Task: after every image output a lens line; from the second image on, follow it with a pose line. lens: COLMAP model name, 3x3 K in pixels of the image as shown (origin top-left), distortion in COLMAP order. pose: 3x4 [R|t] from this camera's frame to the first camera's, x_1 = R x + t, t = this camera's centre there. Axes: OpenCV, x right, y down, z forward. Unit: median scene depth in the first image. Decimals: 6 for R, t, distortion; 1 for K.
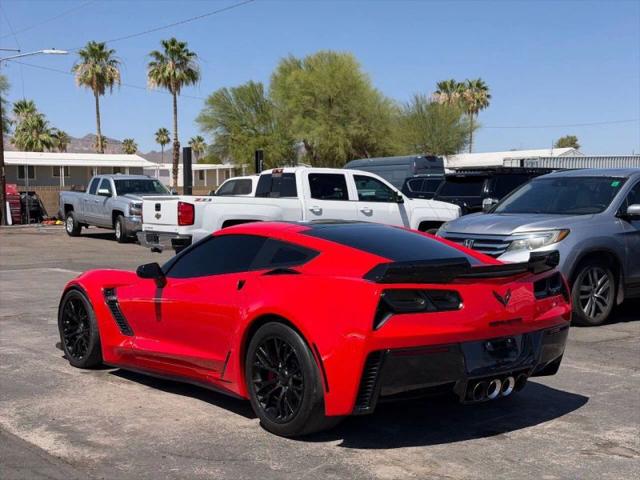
lens RADIAL K [[890.0, 0, 320.0], [0, 890.0, 240.0], [0, 0, 1]] dist [0.166199, -0.284944]
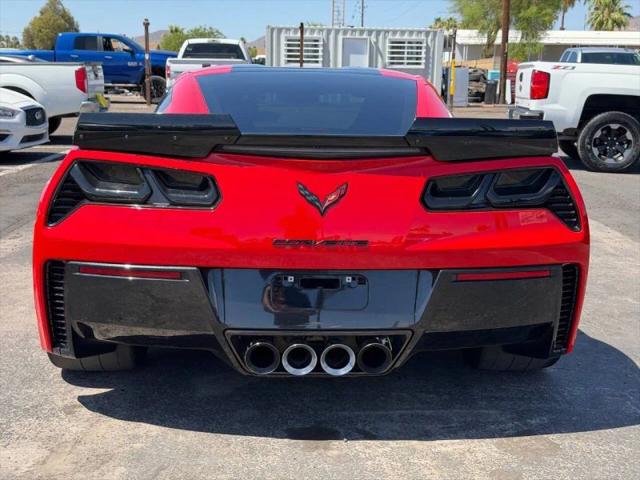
lens RADIAL K [[890.0, 0, 320.0], [0, 890.0, 240.0], [0, 0, 1]] dist [0.166199, -0.284944]
pose [[0.804137, 0.128758, -0.580331, 0.162258], [-0.055614, 0.988273, 0.142207, 0.004299], [0.591836, -0.082080, 0.801868, 0.180834]]
